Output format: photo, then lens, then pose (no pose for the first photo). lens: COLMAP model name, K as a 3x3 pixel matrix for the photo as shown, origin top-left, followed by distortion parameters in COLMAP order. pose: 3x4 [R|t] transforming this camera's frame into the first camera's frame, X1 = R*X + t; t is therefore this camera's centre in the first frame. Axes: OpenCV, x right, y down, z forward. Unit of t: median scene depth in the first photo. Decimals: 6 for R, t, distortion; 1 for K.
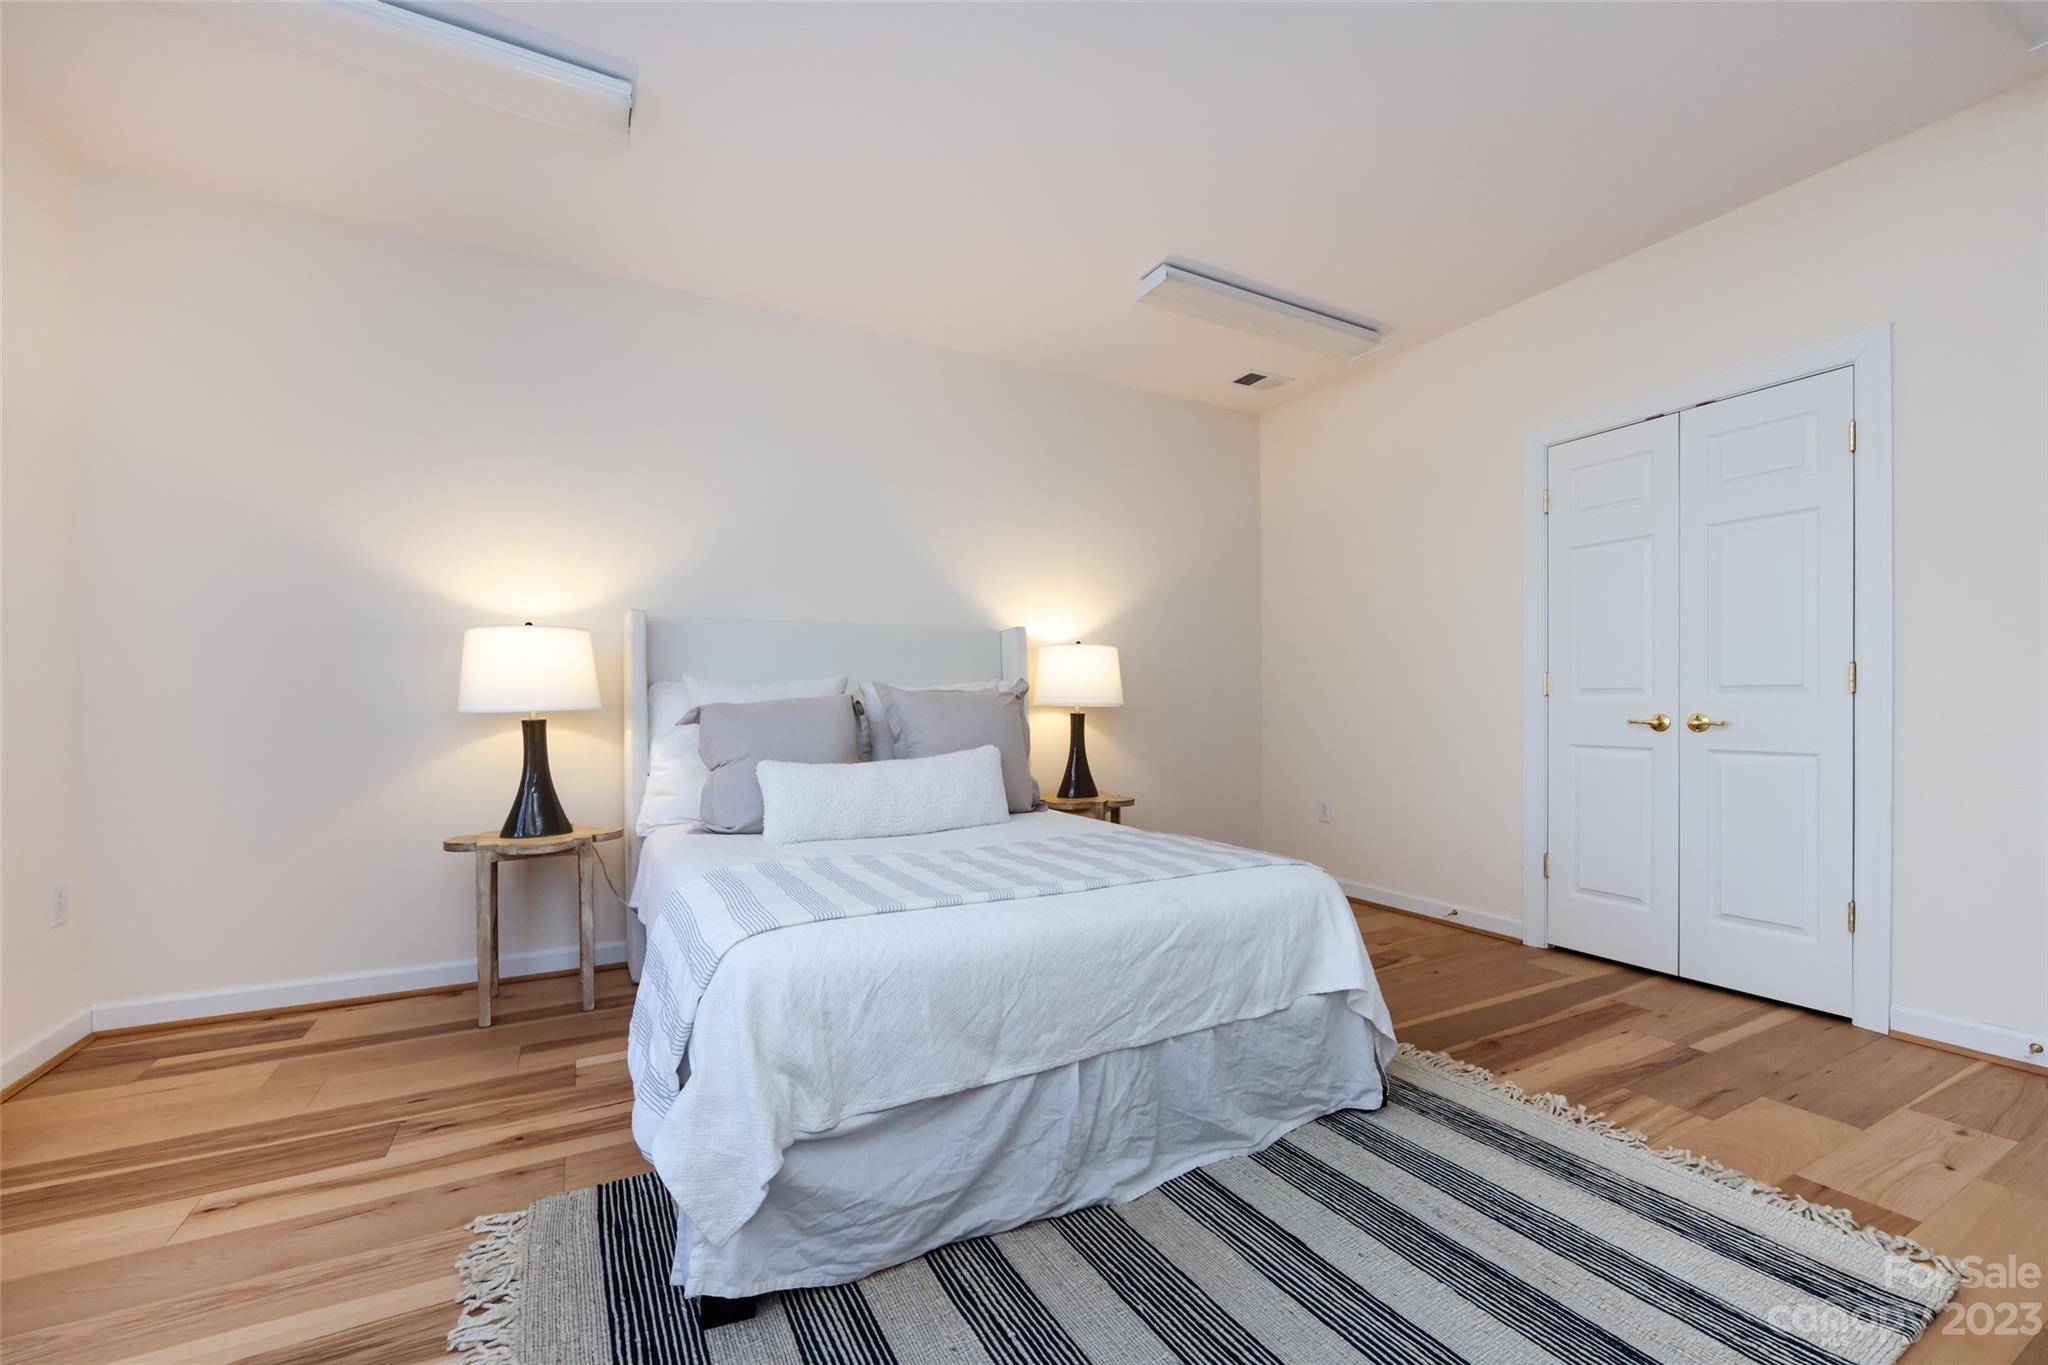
lens RADIAL K [[811.6, 0, 1025.3], [0, 811.6, 687.2], [0, 0, 1]] dist [-0.005128, -0.000095]
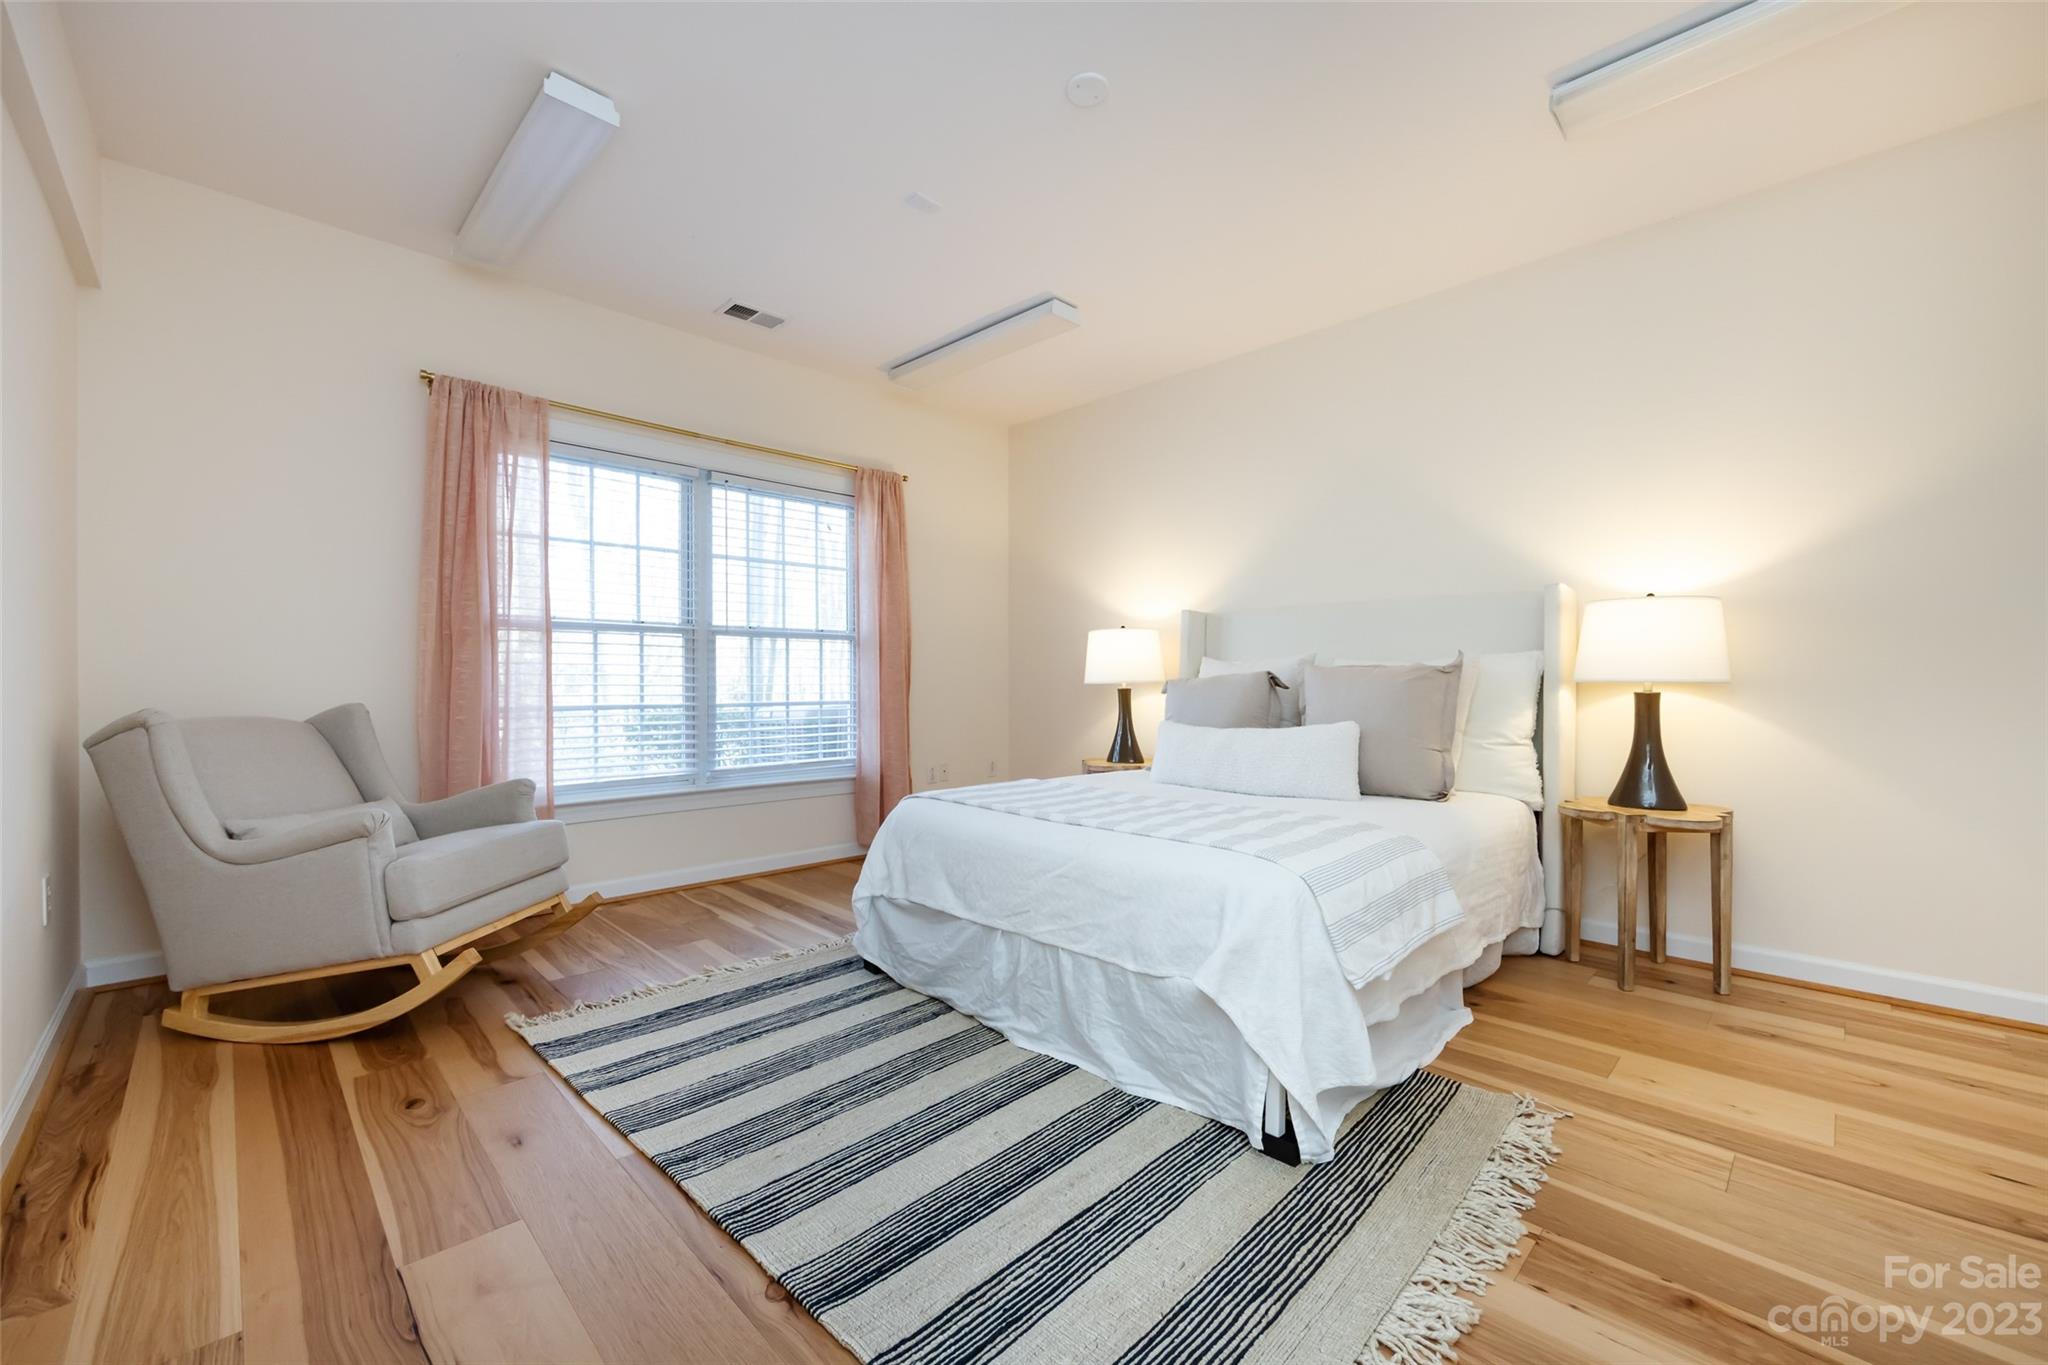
lens RADIAL K [[811.6, 0, 1025.3], [0, 811.6, 687.2], [0, 0, 1]] dist [-0.005128, -0.000095]
pose [[0.303306, 0.016642, -0.952748, 0.817124], [0.018479, 0.999557, 0.023342, -0.000097], [0.952714, -0.024686, 0.302864, 0.353343]]
